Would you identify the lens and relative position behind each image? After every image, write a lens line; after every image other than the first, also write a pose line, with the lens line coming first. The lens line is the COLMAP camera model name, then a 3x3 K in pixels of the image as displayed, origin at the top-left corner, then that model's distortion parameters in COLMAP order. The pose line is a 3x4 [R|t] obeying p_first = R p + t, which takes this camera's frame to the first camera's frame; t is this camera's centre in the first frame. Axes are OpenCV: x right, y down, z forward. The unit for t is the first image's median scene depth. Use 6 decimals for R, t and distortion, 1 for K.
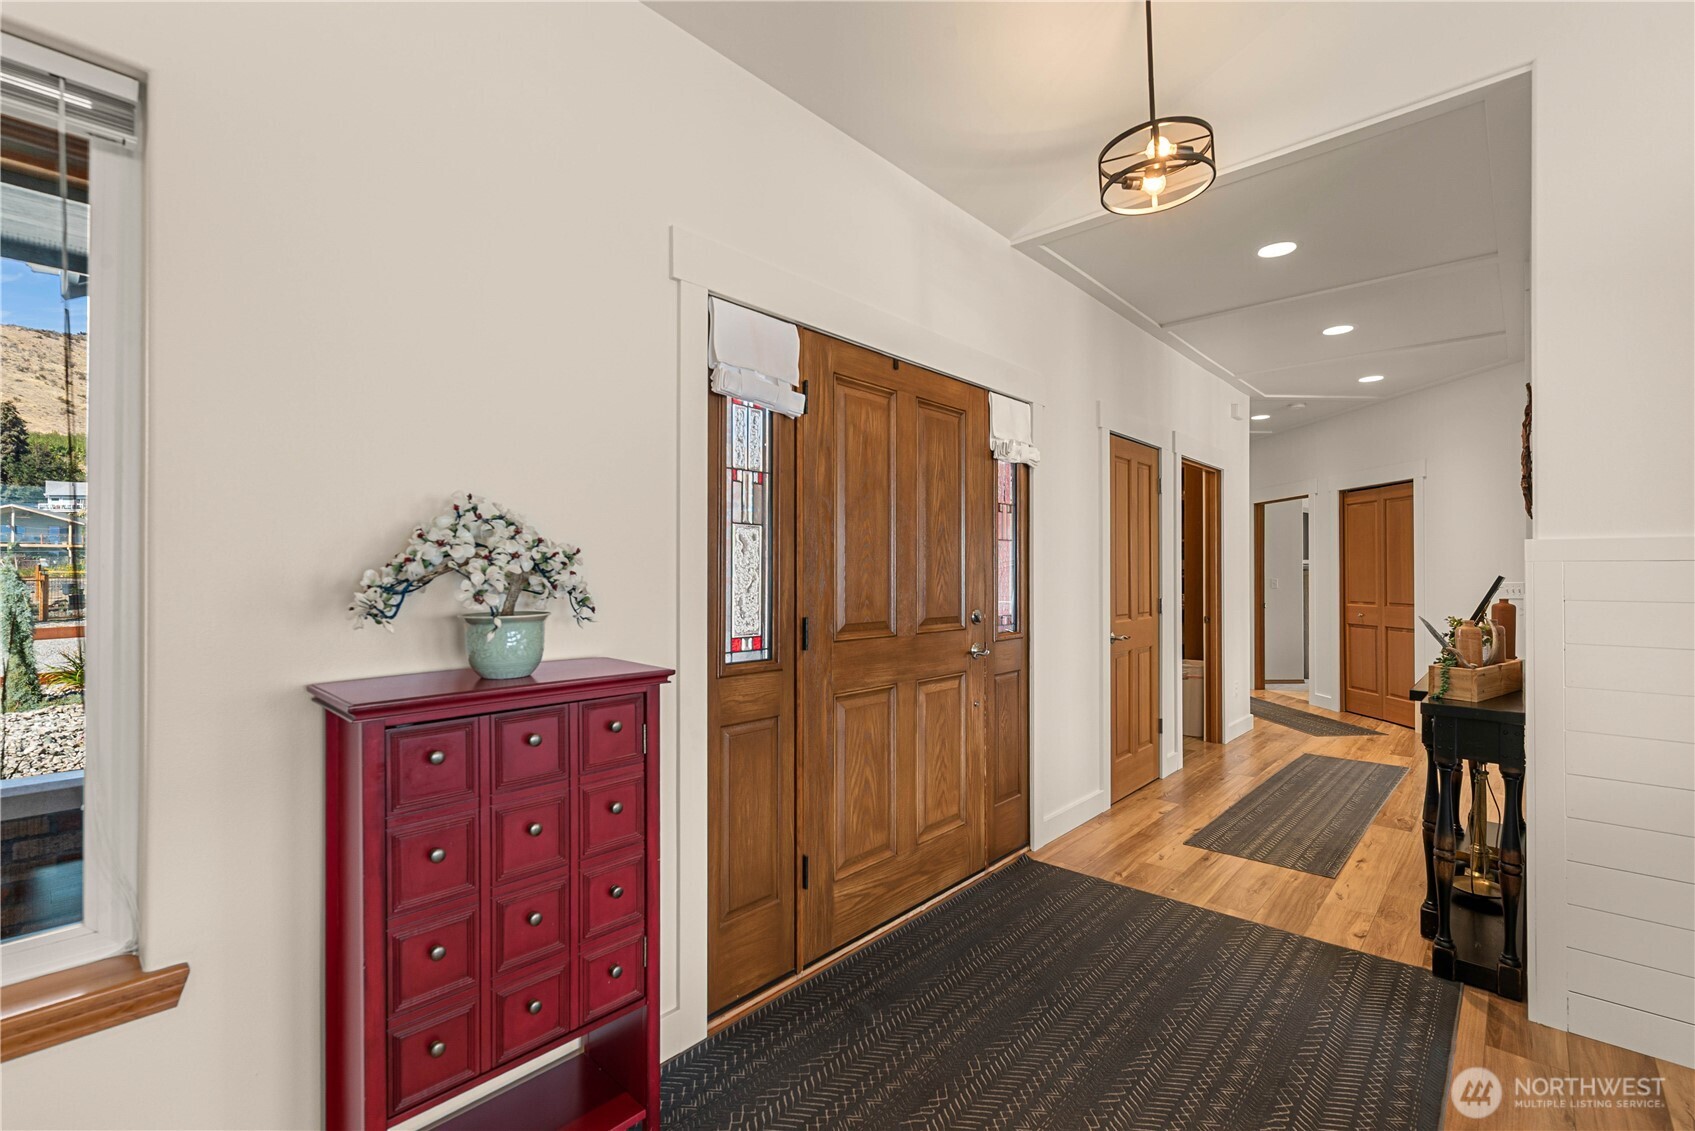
lens RADIAL K [[748.3, 0, 857.7], [0, 748.3, 569.7], [0, 0, 1]] dist [0.000004, -0.000159]
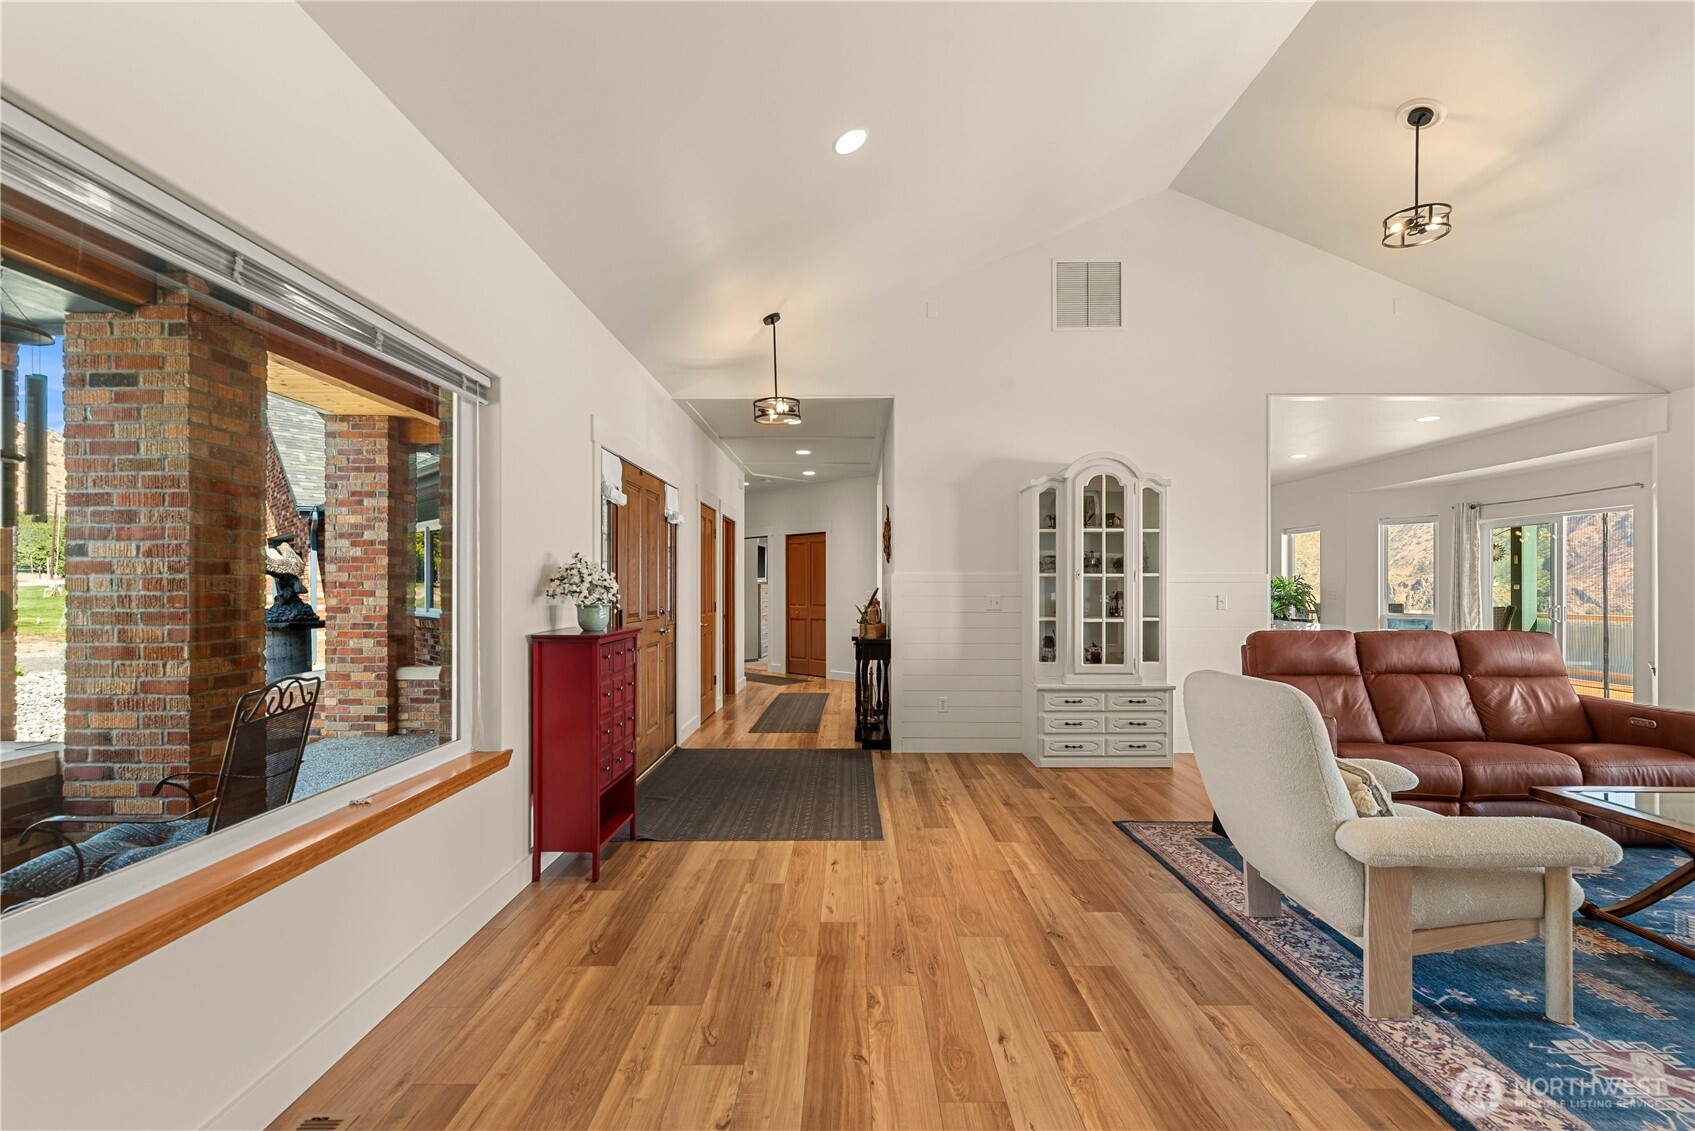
lens RADIAL K [[775.3, 0, 837.6], [0, 775.3, 586.0], [0, 0, 1]] dist [0.001634, -0.000152]
pose [[0.755608, -0.000022, 0.655025, -0.754648], [-0.002214, 0.999994, 0.002588, -0.002232], [-0.655021, -0.003405, 0.755603, -0.683232]]
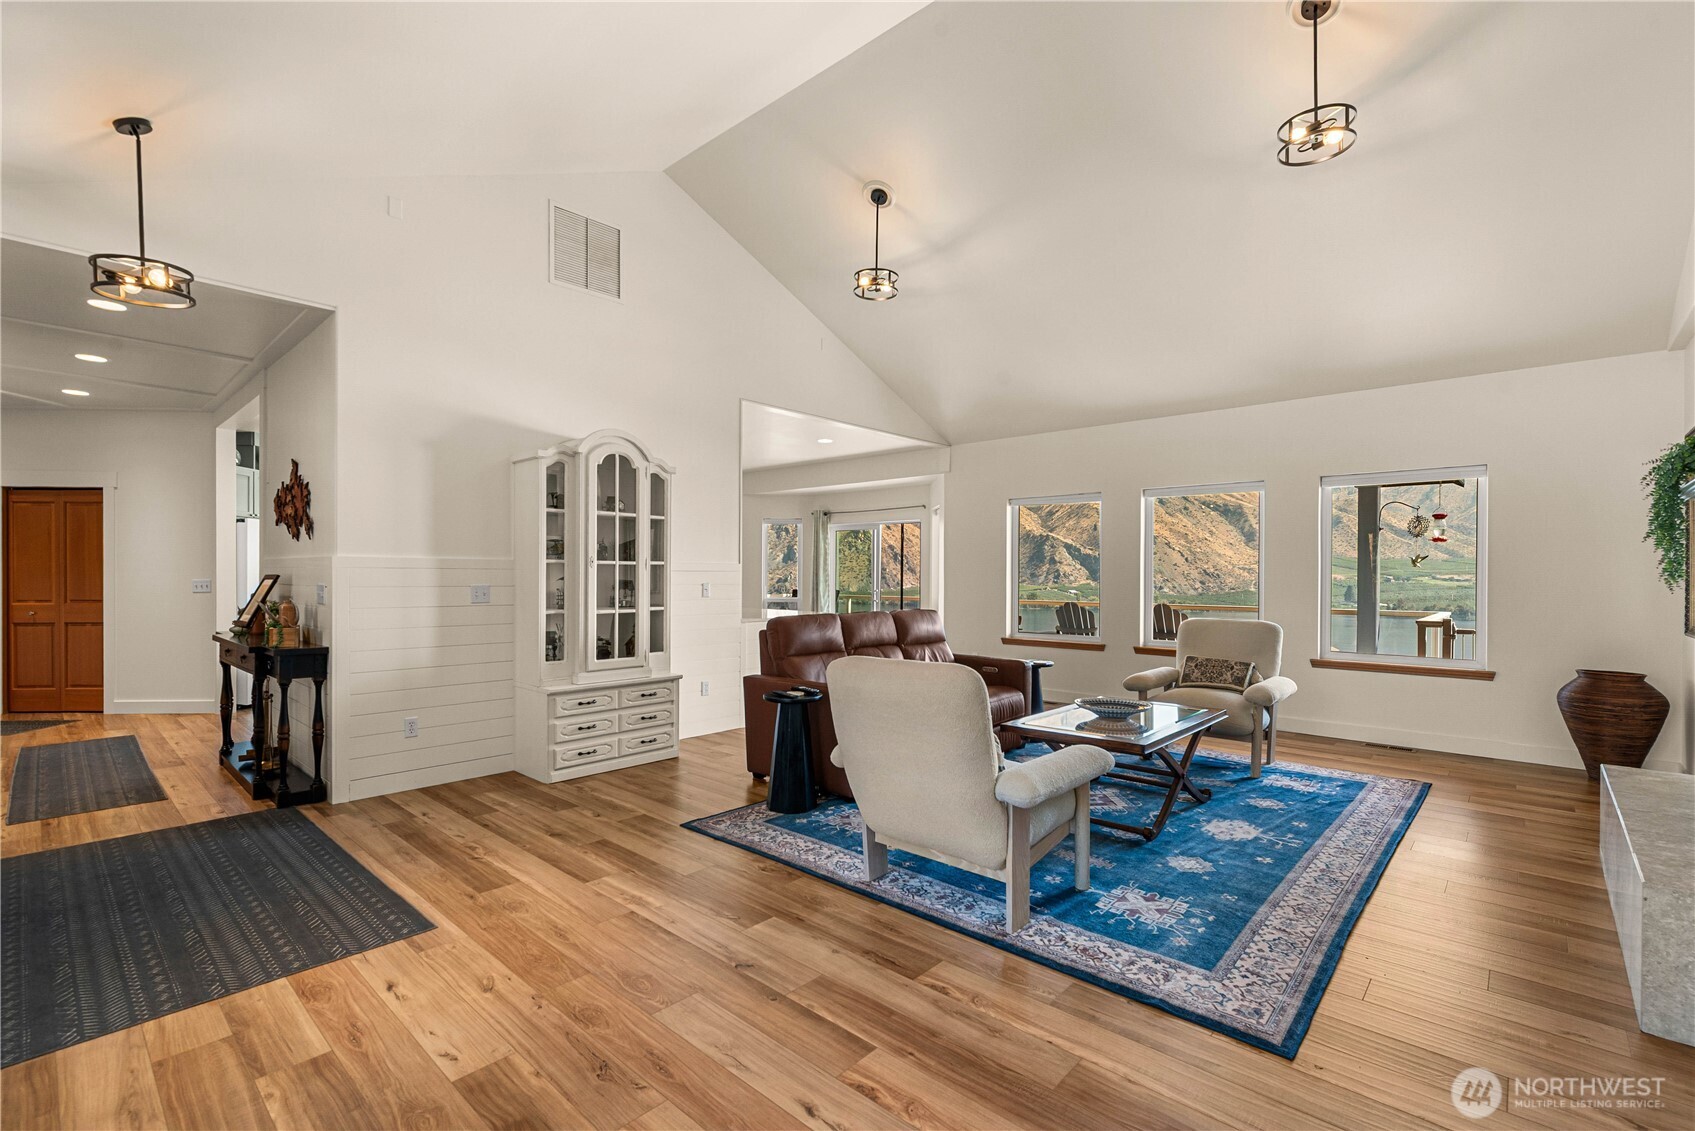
lens RADIAL K [[771.3, 0, 867.6], [0, 771.3, 580.8], [0, 0, 1]] dist [0.001216, -0.000166]
pose [[-0.004931, -0.007216, 0.999962, -0.773592], [-0.009213, 0.999932, 0.007170, -0.001999], [-0.999945, -0.009177, -0.004997, -0.256110]]
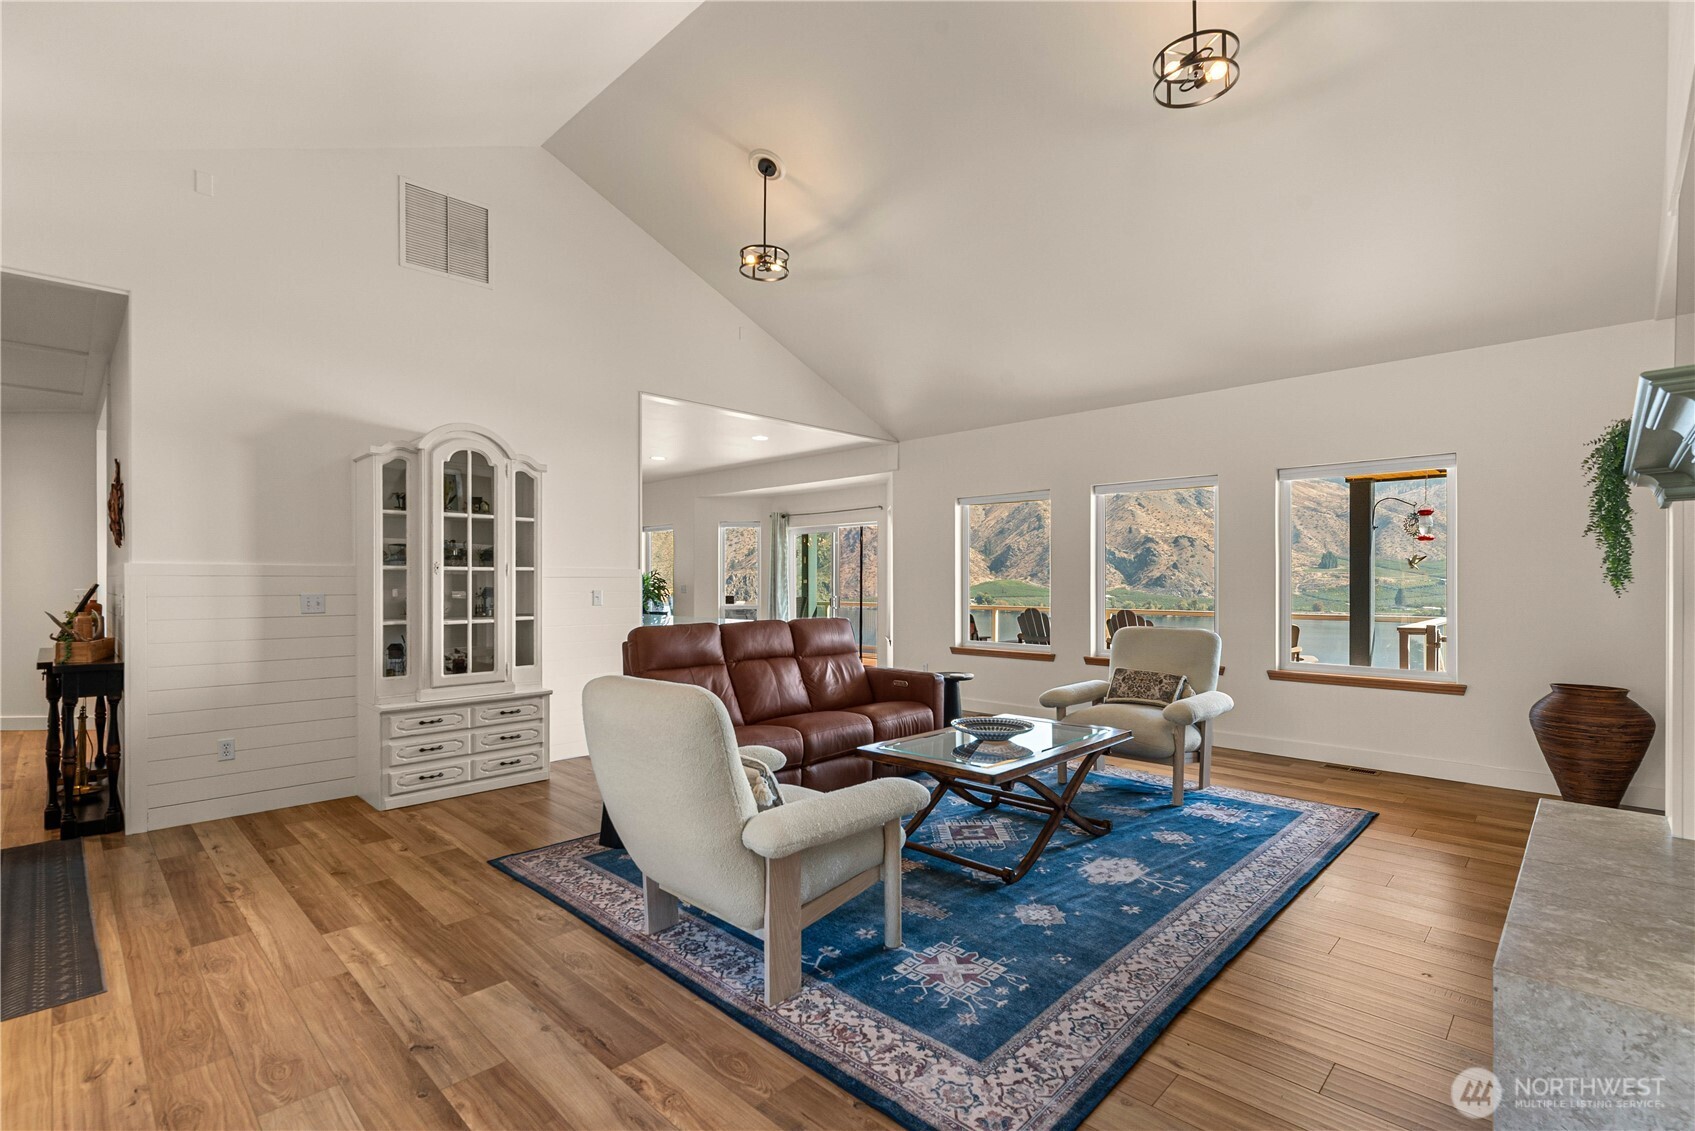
lens RADIAL K [[783.5, 0, 874.9], [0, 783.5, 582.6], [0, 0, 1]] dist [0.002534, -0.000280]
pose [[0.028792, -0.002637, 0.999582, -0.634266], [-0.003496, 0.999990, 0.002739, -0.003413], [-0.999579, -0.003574, 0.028783, -0.572915]]
